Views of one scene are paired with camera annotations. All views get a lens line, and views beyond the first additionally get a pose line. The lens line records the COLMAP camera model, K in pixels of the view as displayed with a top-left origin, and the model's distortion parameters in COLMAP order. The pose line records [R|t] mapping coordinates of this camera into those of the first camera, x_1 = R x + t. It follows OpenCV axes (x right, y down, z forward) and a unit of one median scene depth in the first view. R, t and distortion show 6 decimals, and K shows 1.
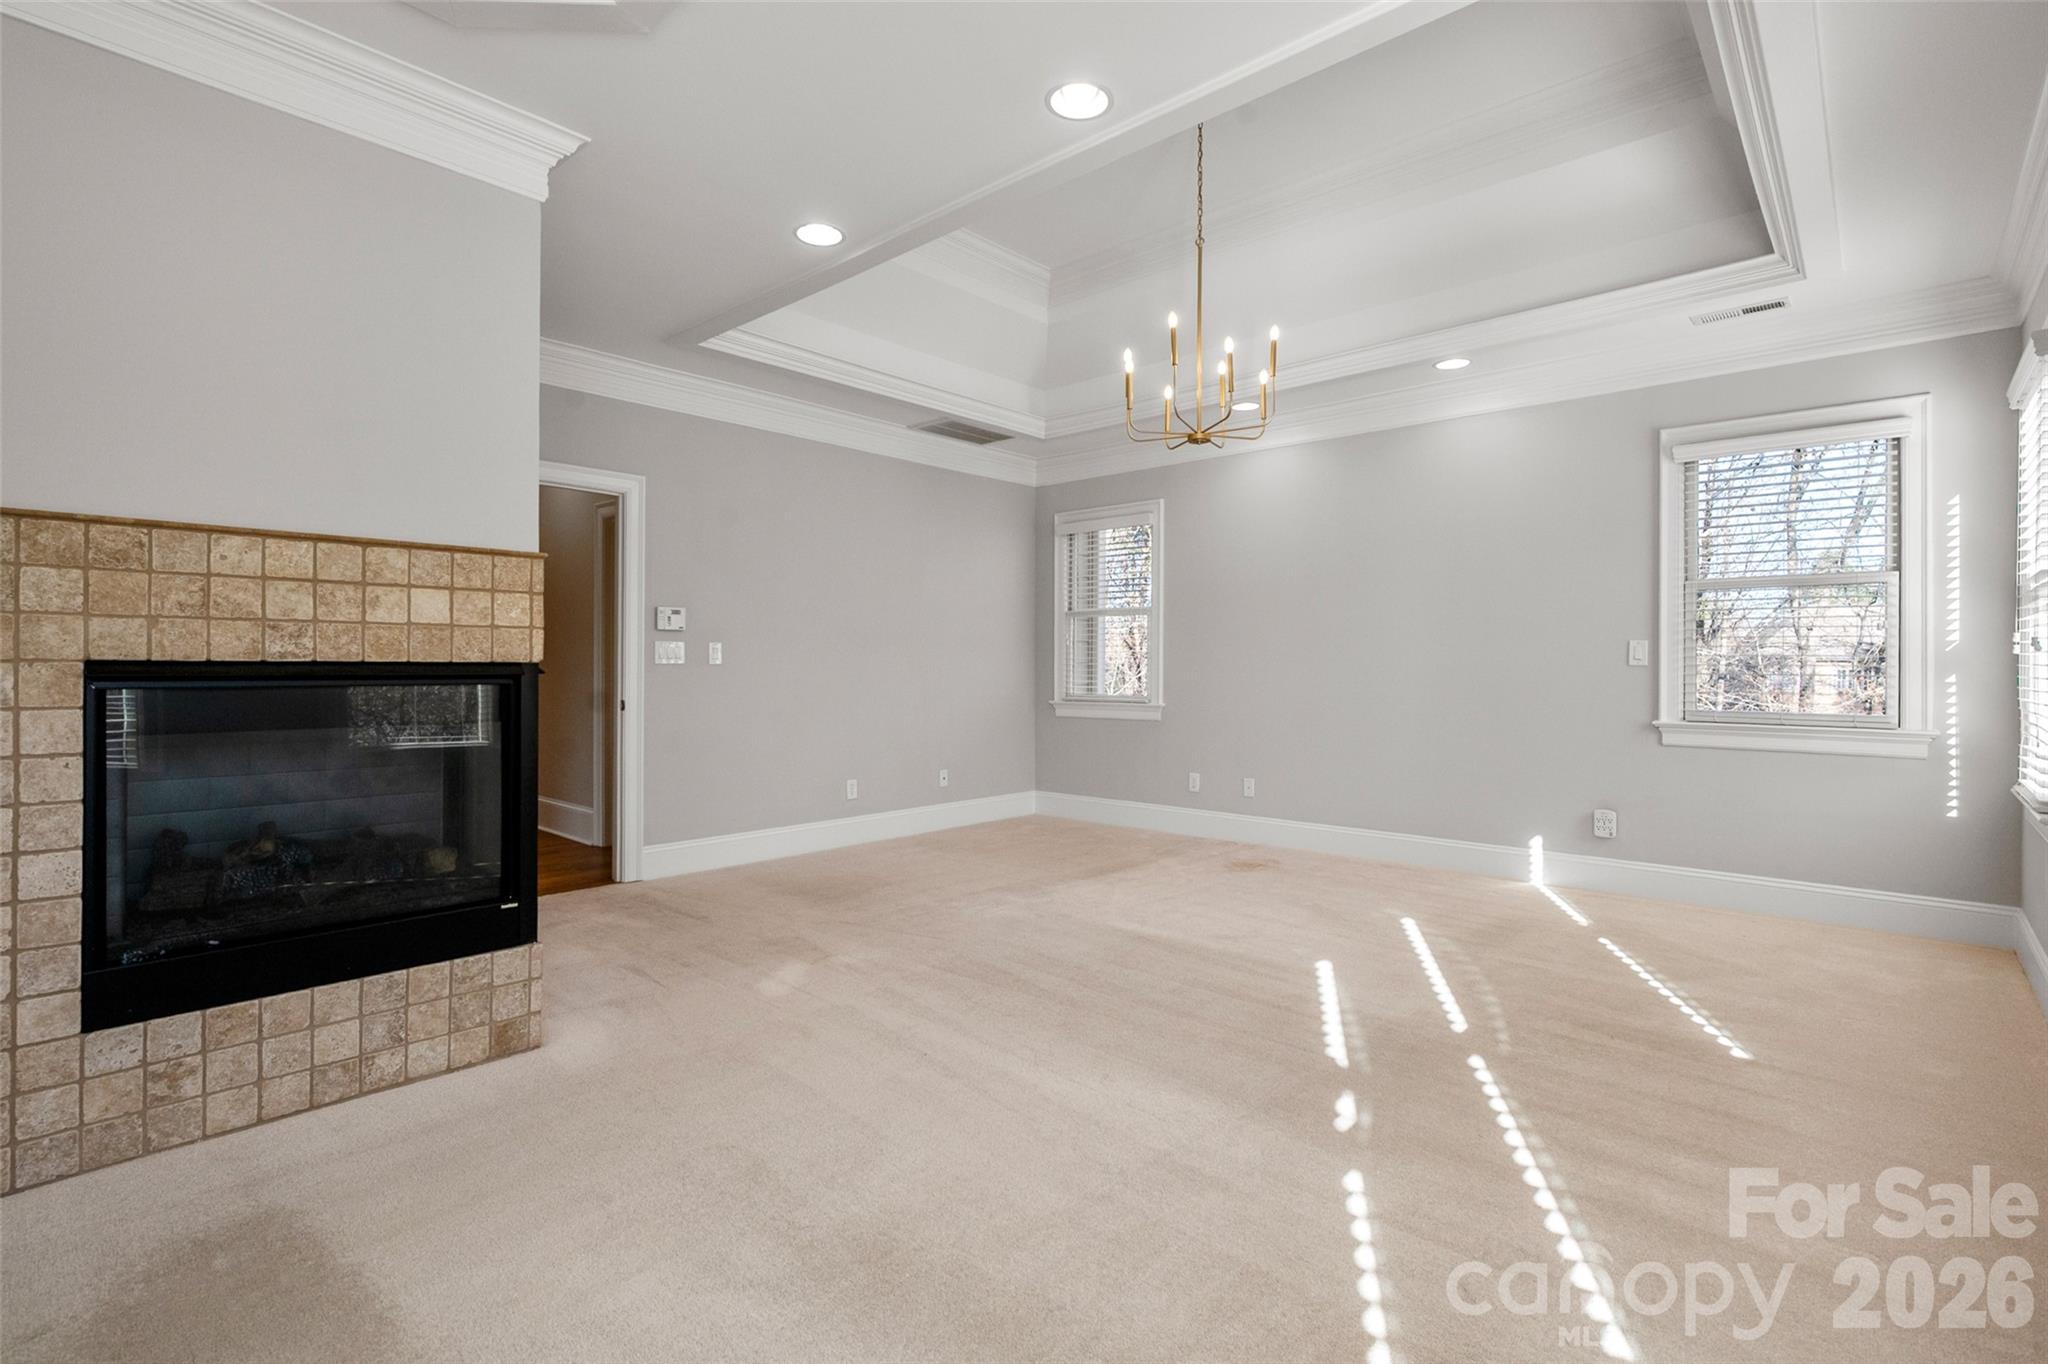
lens RADIAL K [[946.6, 0, 1033.2], [0, 946.6, 668.9], [0, 0, 1]] dist [-0.001536, -0.000297]
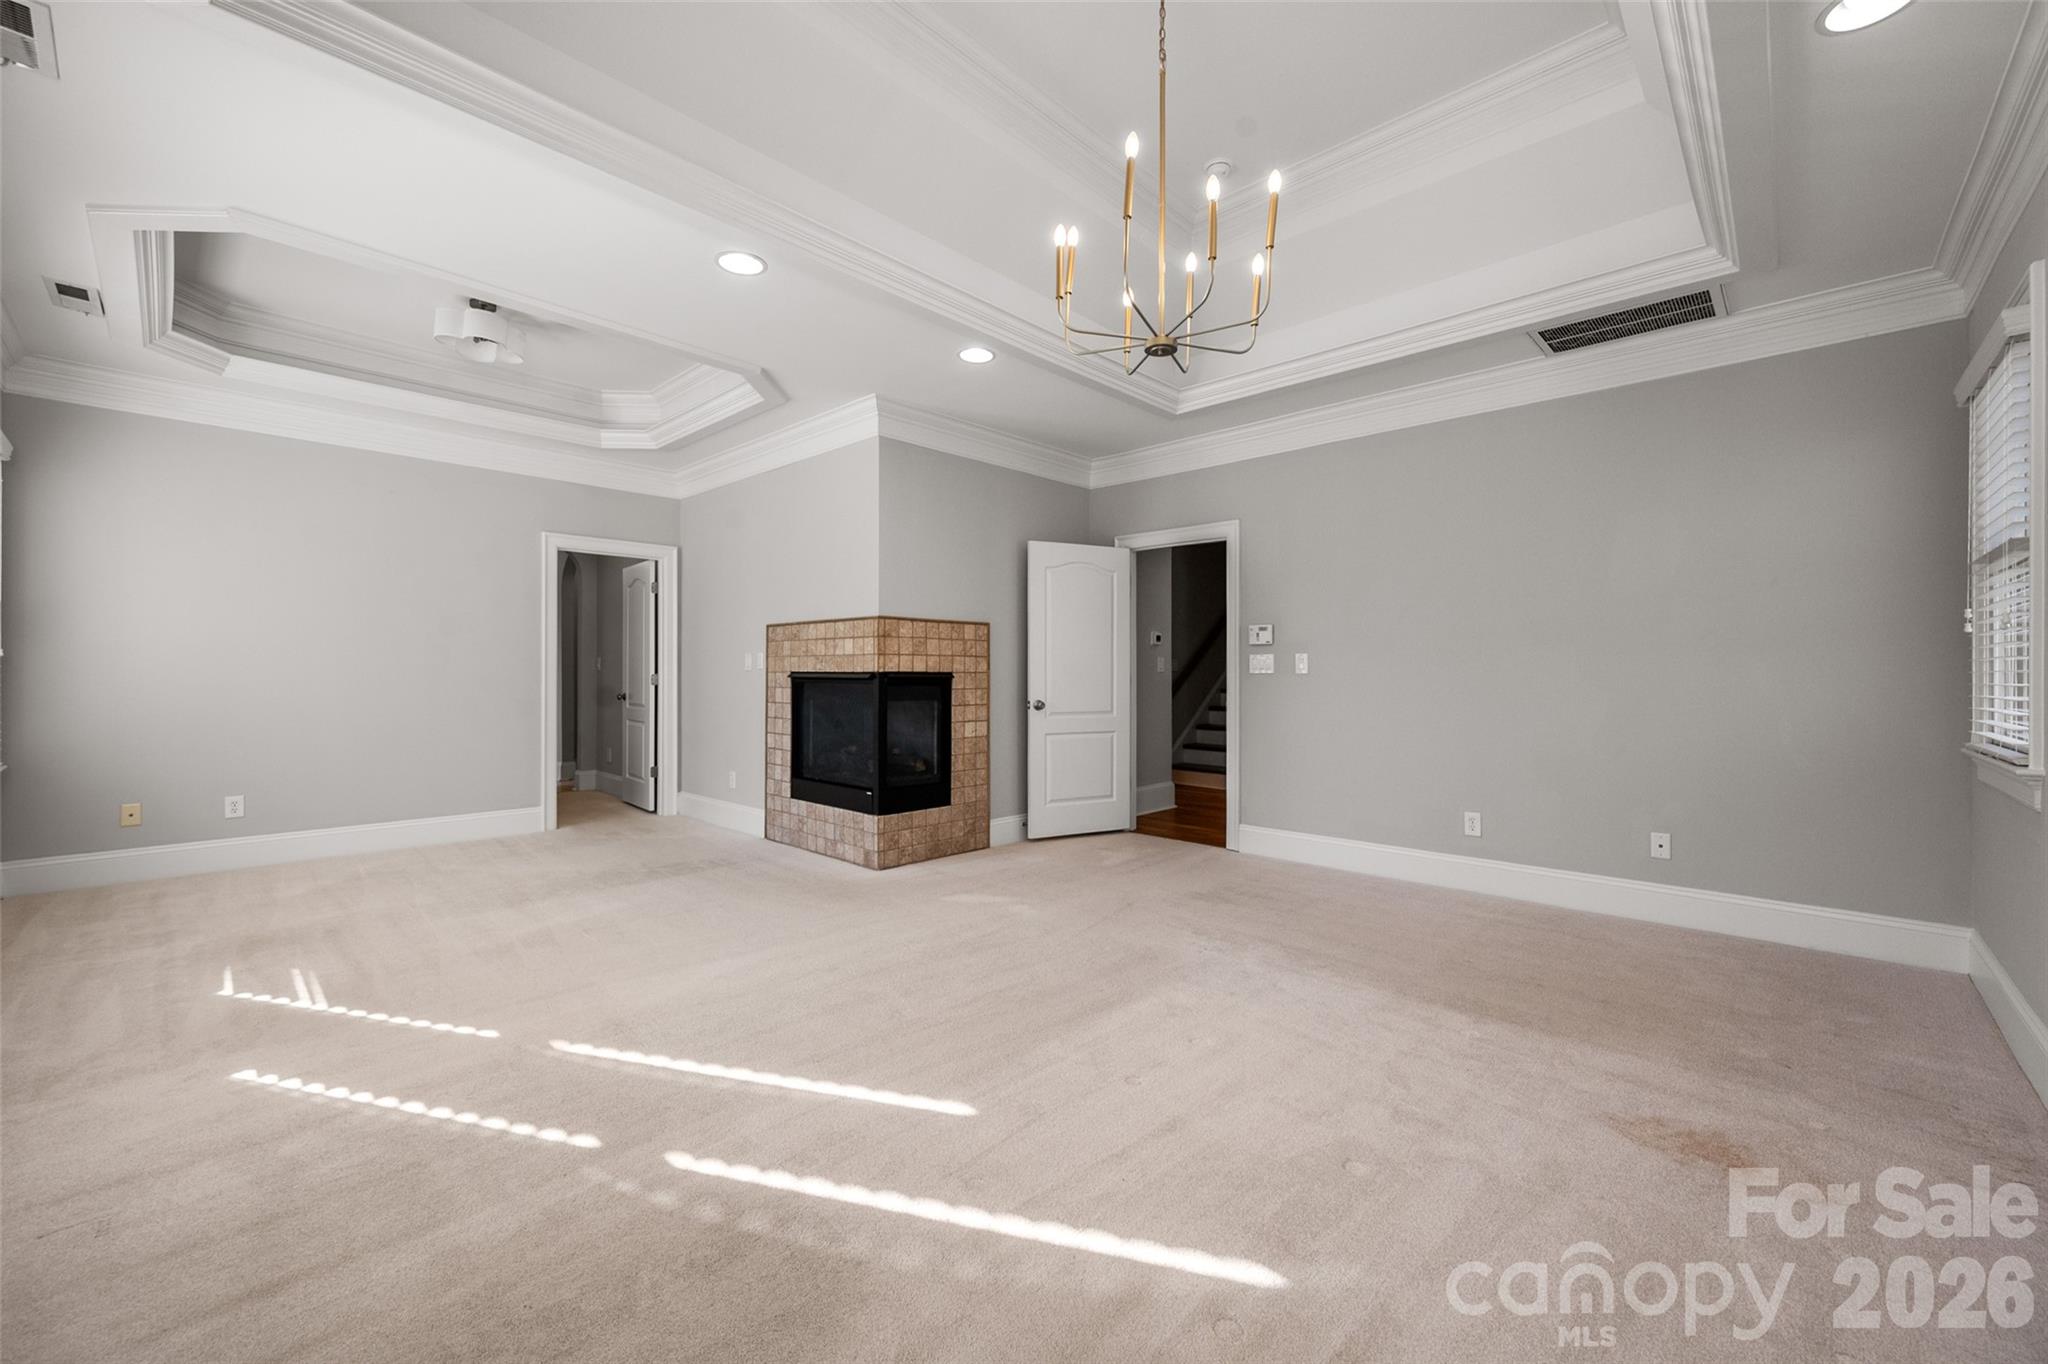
lens RADIAL K [[820.8, 0, 1044.2], [0, 820.8, 669.3], [0, 0, 1]] dist [0.001352, -0.000142]
pose [[-0.020147, -0.008493, -0.999761, 1.092781], [-0.006349, 0.999945, -0.008367, -0.000520], [0.999777, 0.006179, -0.020200, 1.299346]]
